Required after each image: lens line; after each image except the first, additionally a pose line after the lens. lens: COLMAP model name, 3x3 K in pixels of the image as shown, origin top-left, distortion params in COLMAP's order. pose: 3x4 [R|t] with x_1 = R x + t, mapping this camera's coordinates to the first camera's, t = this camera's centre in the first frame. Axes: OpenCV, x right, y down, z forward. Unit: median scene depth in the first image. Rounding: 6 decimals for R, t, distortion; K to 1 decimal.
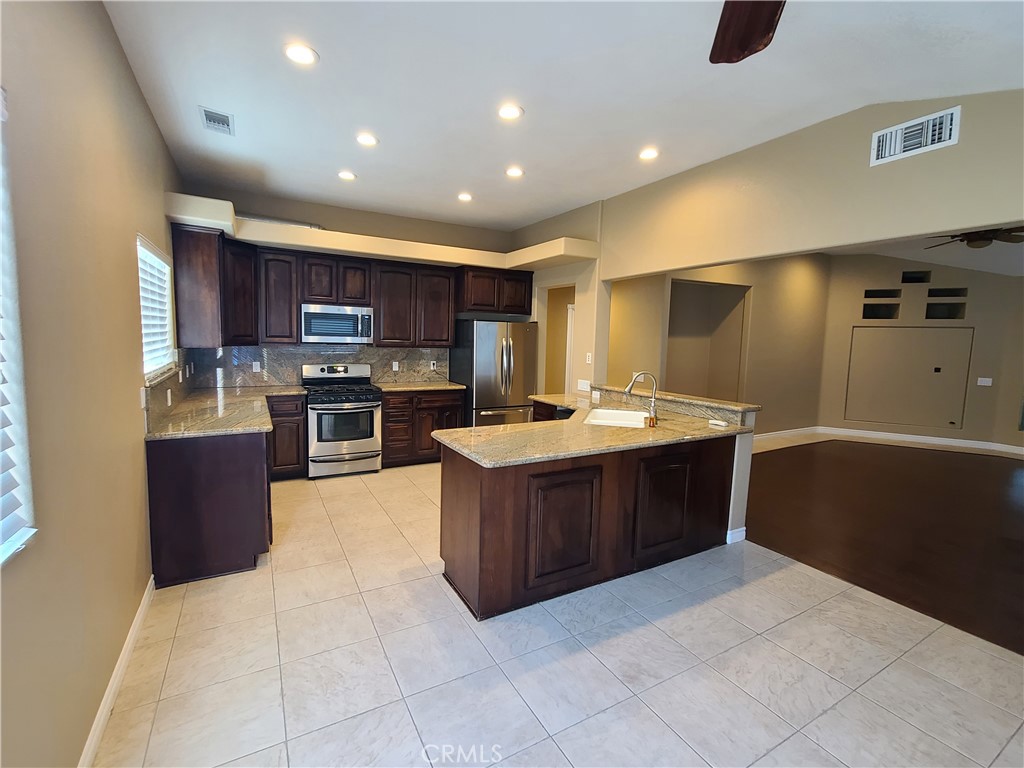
lens RADIAL K [[459.1, 0, 513.5], [0, 459.1, 378.2], [0, 0, 1]] dist [0.001487, -0.002856]
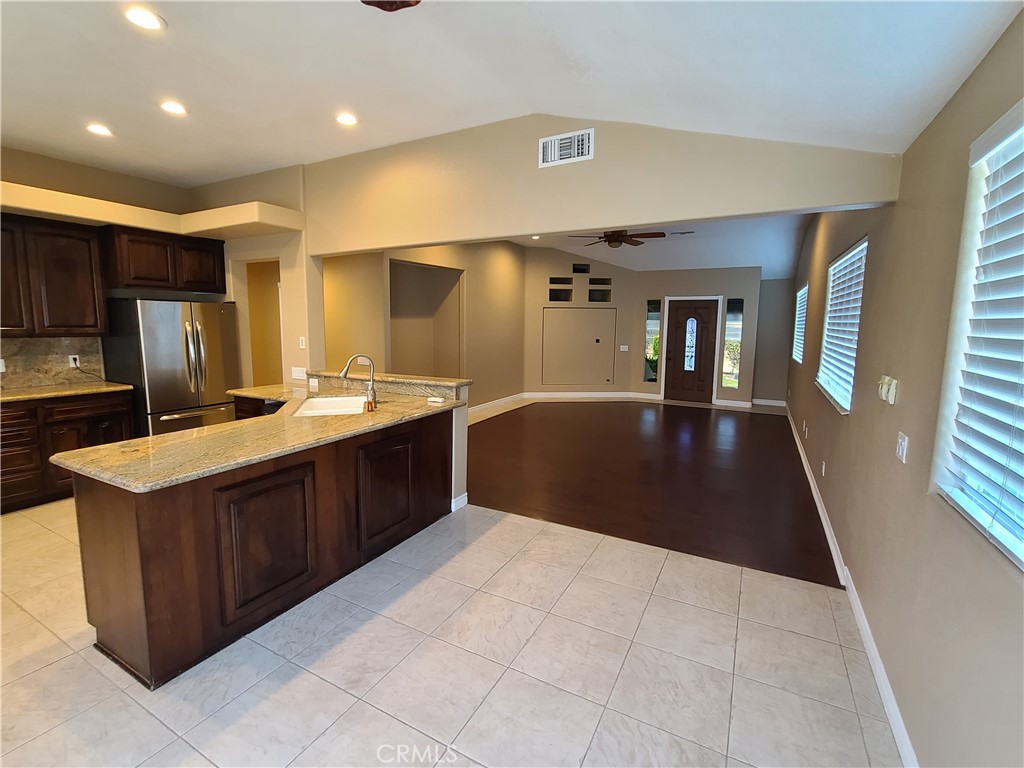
lens RADIAL K [[459.1, 0, 513.5], [0, 459.1, 378.2], [0, 0, 1]] dist [0.001487, -0.002856]
pose [[0.847427, -0.080893, 0.524713, 0.040356], [0.061115, 0.996617, 0.054942, 0.001942], [-0.527383, -0.014491, 0.849504, 0.020537]]
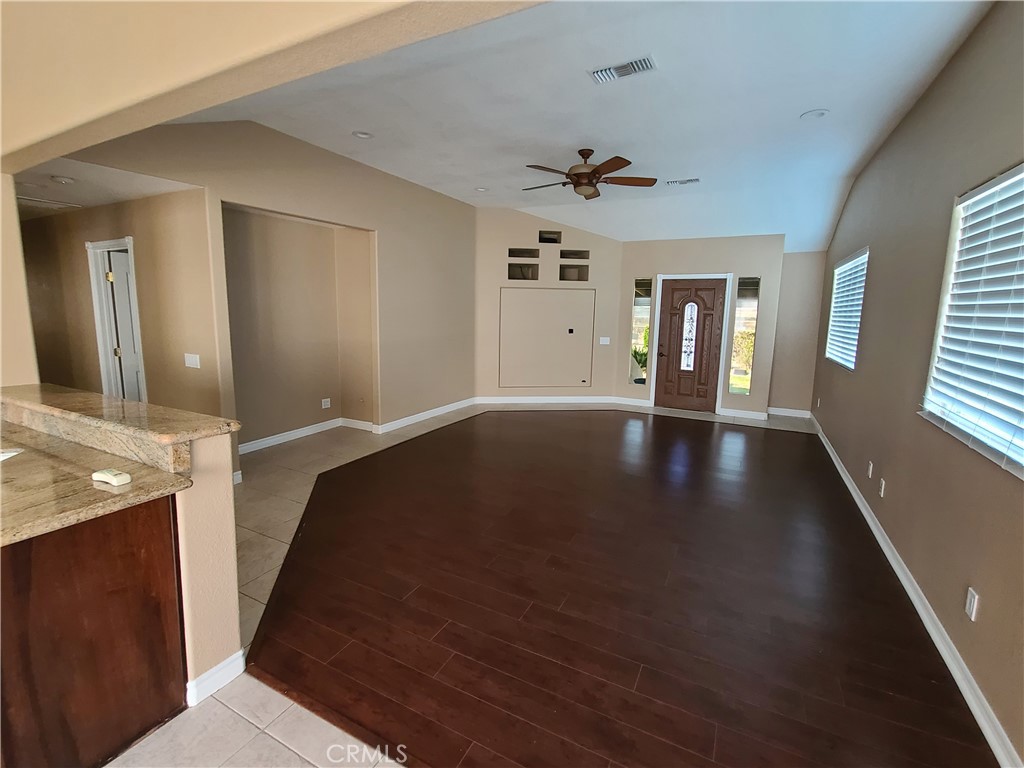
lens RADIAL K [[459.1, 0, 513.5], [0, 459.1, 378.2], [0, 0, 1]] dist [0.001487, -0.002856]
pose [[0.839173, -0.090084, 0.536353, 0.400361], [0.054001, 0.995115, 0.082647, -0.008374], [-0.541178, -0.040391, 0.839938, 0.317724]]
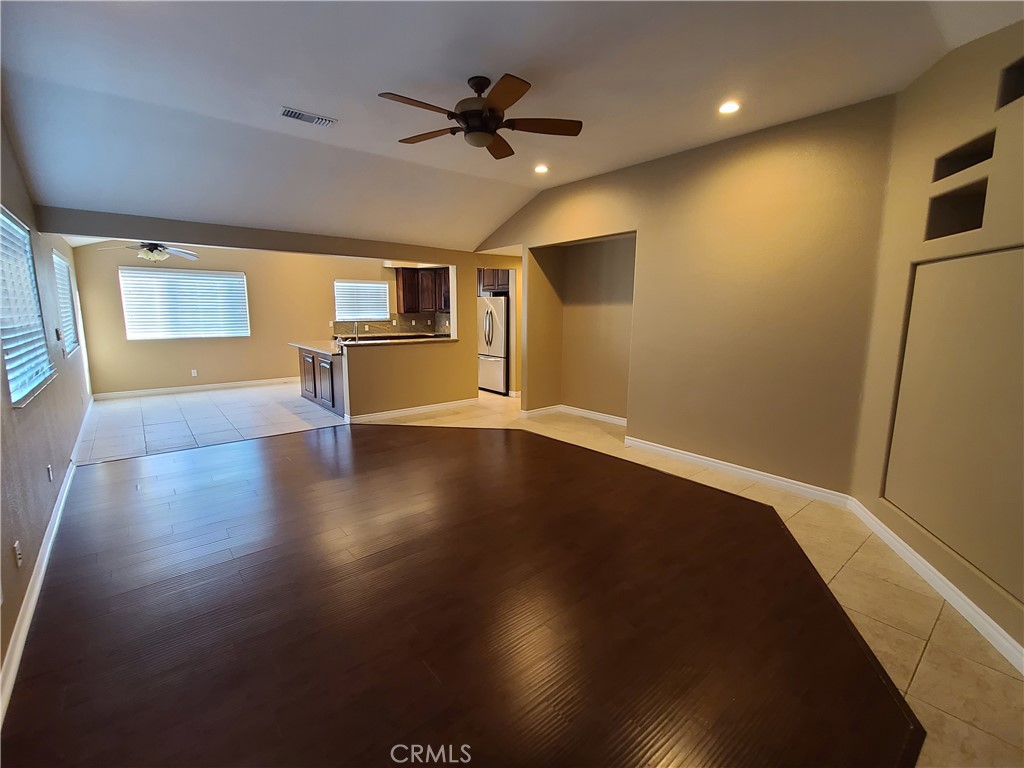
lens RADIAL K [[459.1, 0, 513.5], [0, 459.1, 378.2], [0, 0, 1]] dist [0.001487, -0.002856]
pose [[0.173531, 0.127827, -0.976497, 1.753991], [-0.096213, 0.988998, 0.112366, -0.045862], [0.980117, 0.074452, 0.183920, 0.999011]]
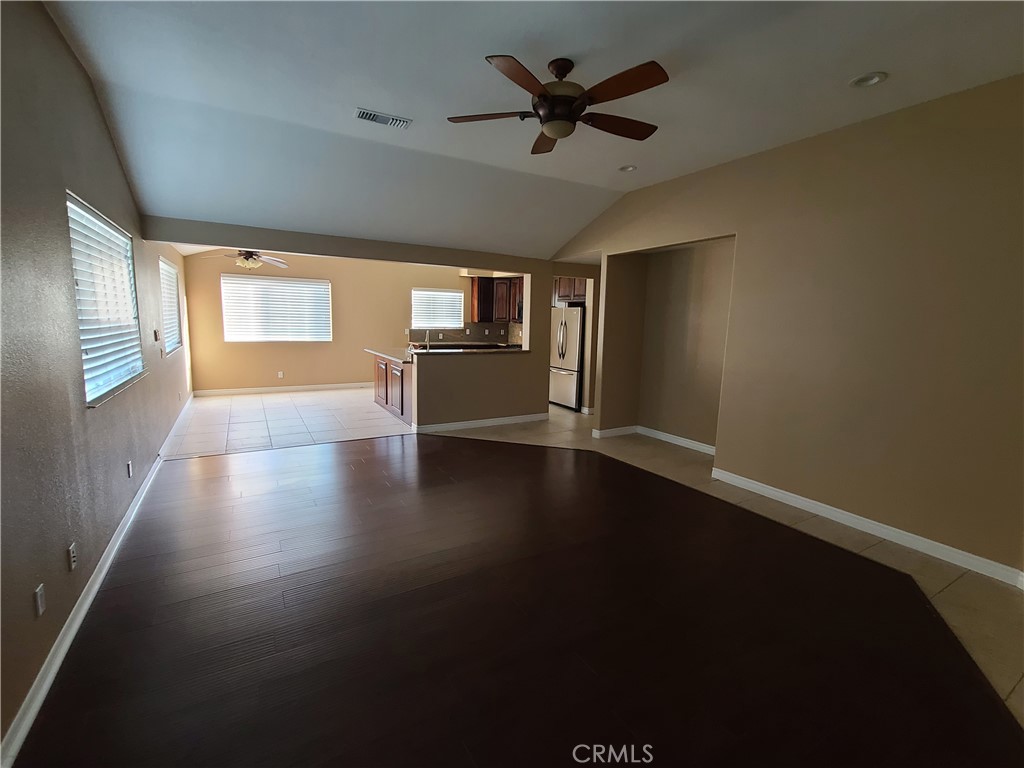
lens RADIAL K [[459.1, 0, 513.5], [0, 459.1, 378.2], [0, 0, 1]] dist [0.001487, -0.002856]
pose [[0.011945, 0.109205, -0.993948, 1.674848], [-0.120099, 0.986979, 0.106996, -0.048185], [0.992690, 0.118094, 0.024904, 1.012492]]
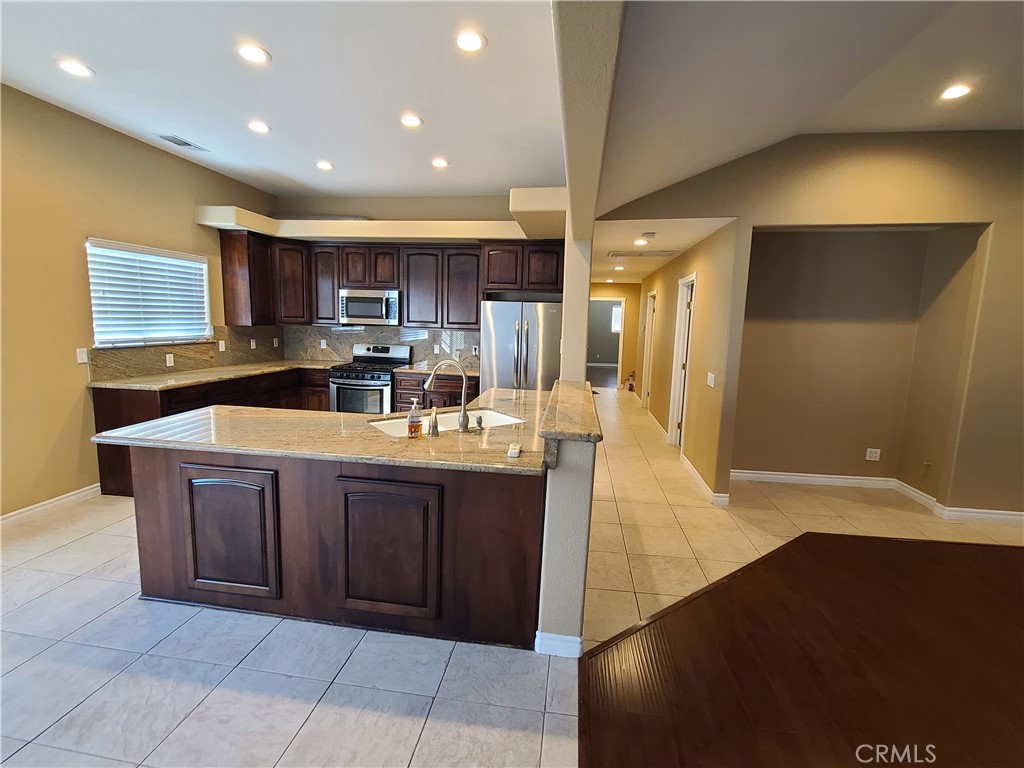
lens RADIAL K [[459.1, 0, 513.5], [0, 459.1, 378.2], [0, 0, 1]] dist [0.001487, -0.002856]
pose [[0.790478, 0.075013, -0.607879, 0.598256], [-0.065319, 0.997137, 0.038108, -0.015313], [0.608997, 0.009582, 0.793114, 0.380265]]
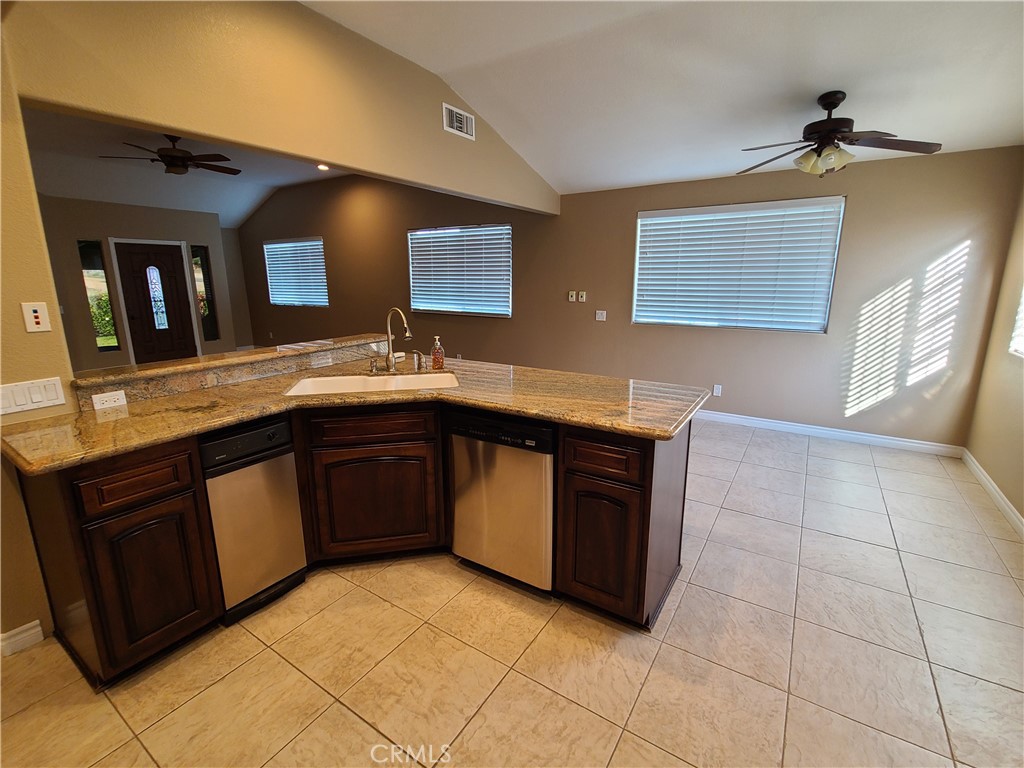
lens RADIAL K [[459.1, 0, 513.5], [0, 459.1, 378.2], [0, 0, 1]] dist [0.001487, -0.002856]
pose [[-0.455943, -0.215826, 0.863444, -0.354209], [0.074214, 0.957554, 0.278538, -0.074889], [-0.886910, 0.191077, -0.420572, 0.881795]]
